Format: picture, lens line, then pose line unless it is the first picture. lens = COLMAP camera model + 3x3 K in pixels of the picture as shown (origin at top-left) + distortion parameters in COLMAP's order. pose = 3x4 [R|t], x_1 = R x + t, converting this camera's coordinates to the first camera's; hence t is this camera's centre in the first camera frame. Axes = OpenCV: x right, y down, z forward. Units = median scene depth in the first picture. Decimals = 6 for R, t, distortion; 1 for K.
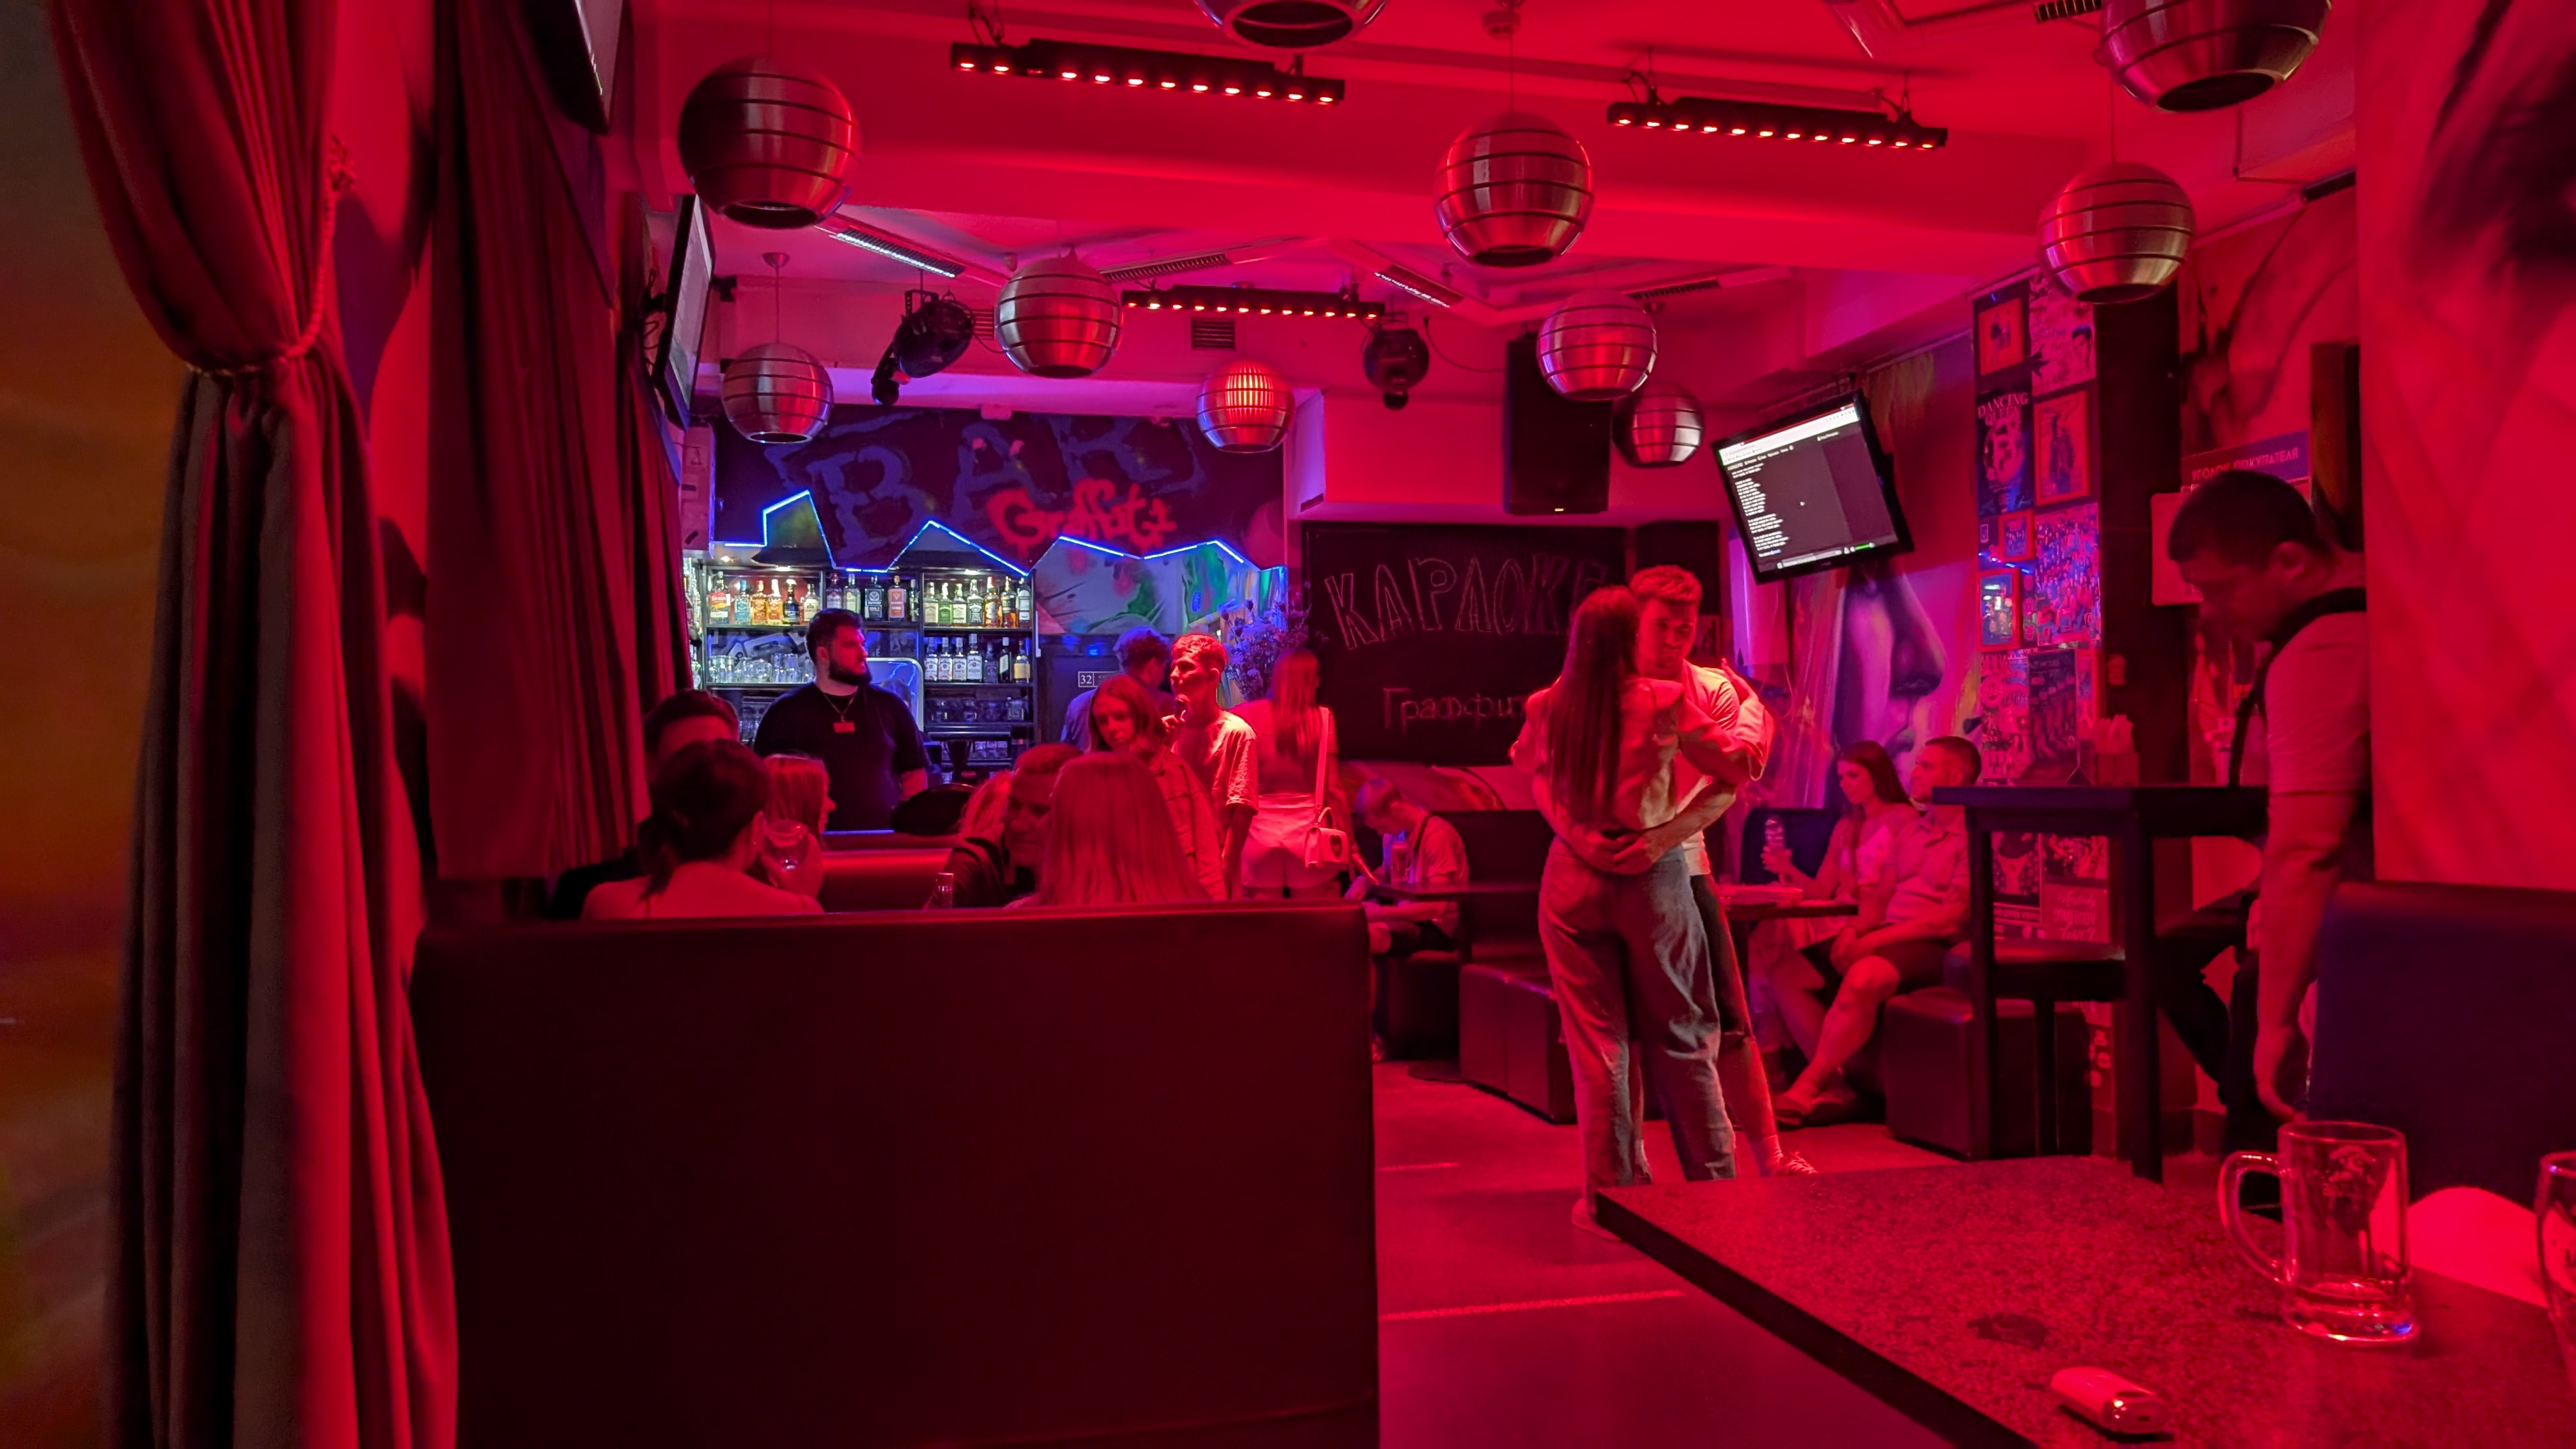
lens RADIAL K [[1848.8, 0, 1279.5], [0, 1848.8, 703.0], [0, 0, 1]] dist [-0.003942, -0.000654]
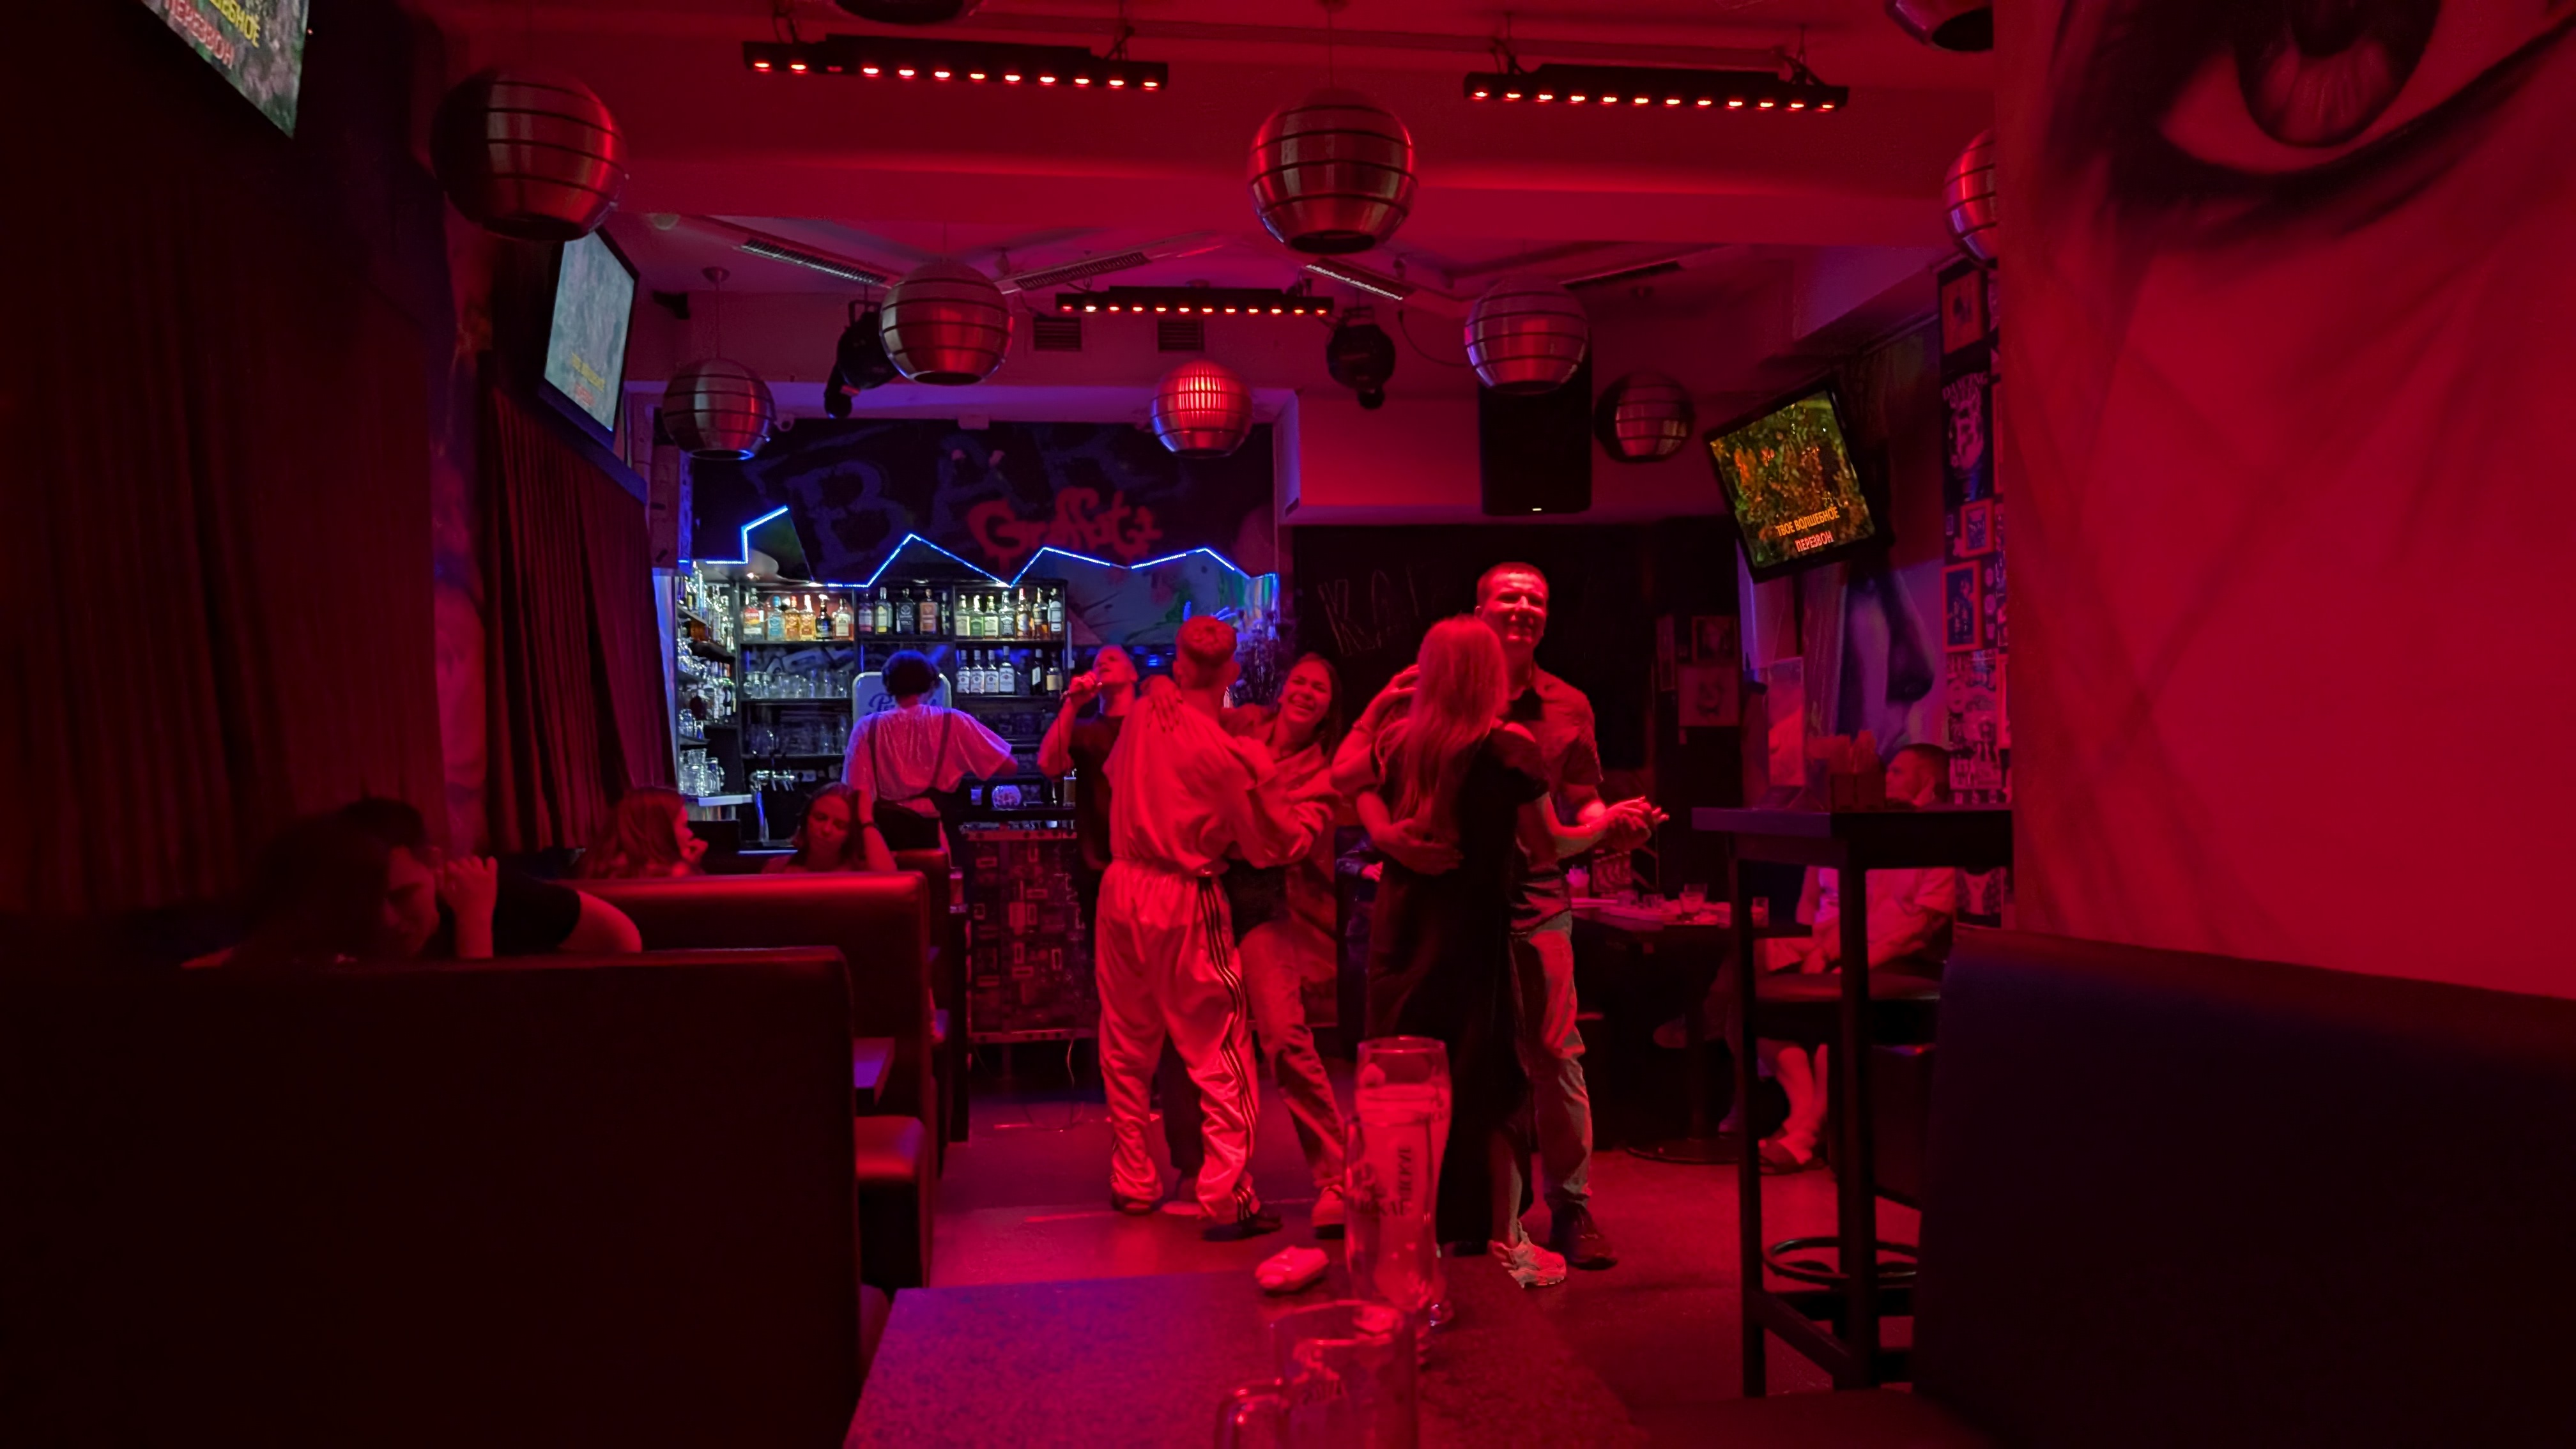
lens RADIAL K [[1848.8, 0, 1294.4], [0, 1848.8, 740.9], [0, 0, 1]] dist [-0.003942, -0.000654]
pose [[0.994895, -0.009686, -0.100447, 0.122989], [0.011508, 0.999779, 0.017577, -0.003044], [0.100254, -0.018643, 0.994787, 0.035931]]
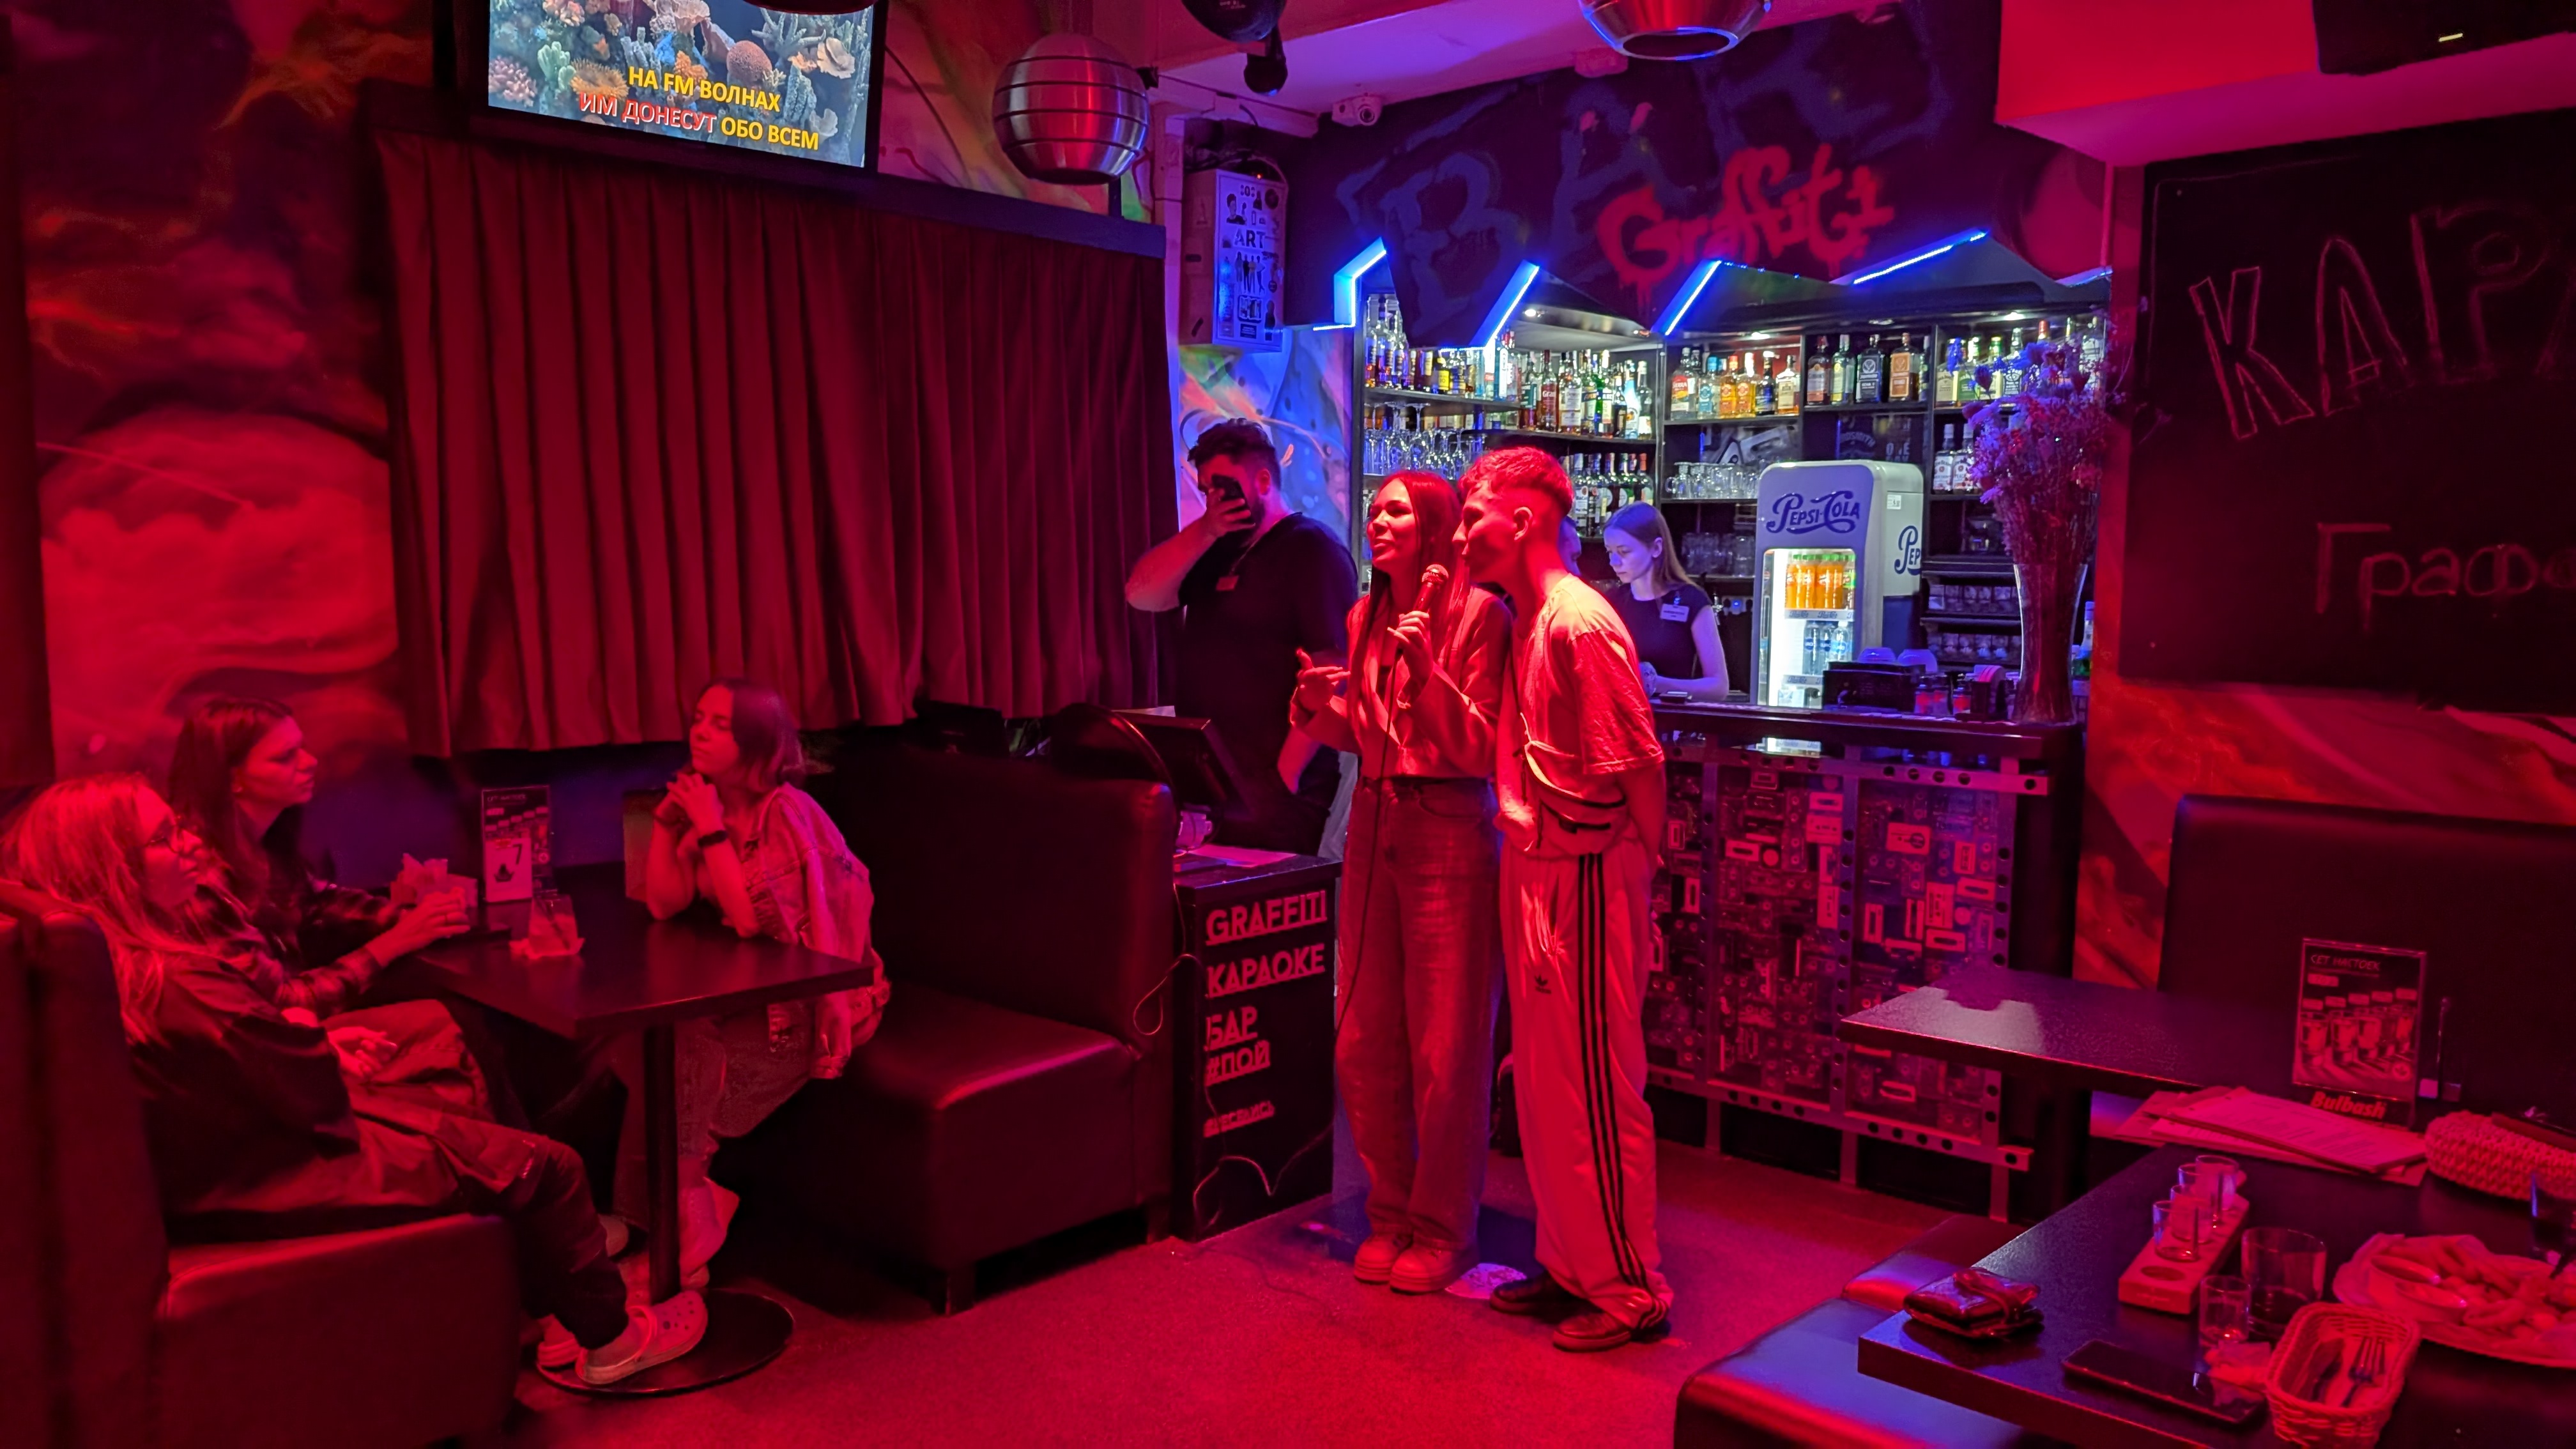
lens RADIAL K [[1848.8, 0, 1288.6], [0, 1848.8, 743.0], [0, 0, 1]] dist [-0.003942, -0.000654]
pose [[0.526902, 0.104381, -0.843492, 0.345909], [0.019795, 0.990654, 0.134957, -0.023330], [0.849695, -0.087806, 0.519912, 0.630135]]
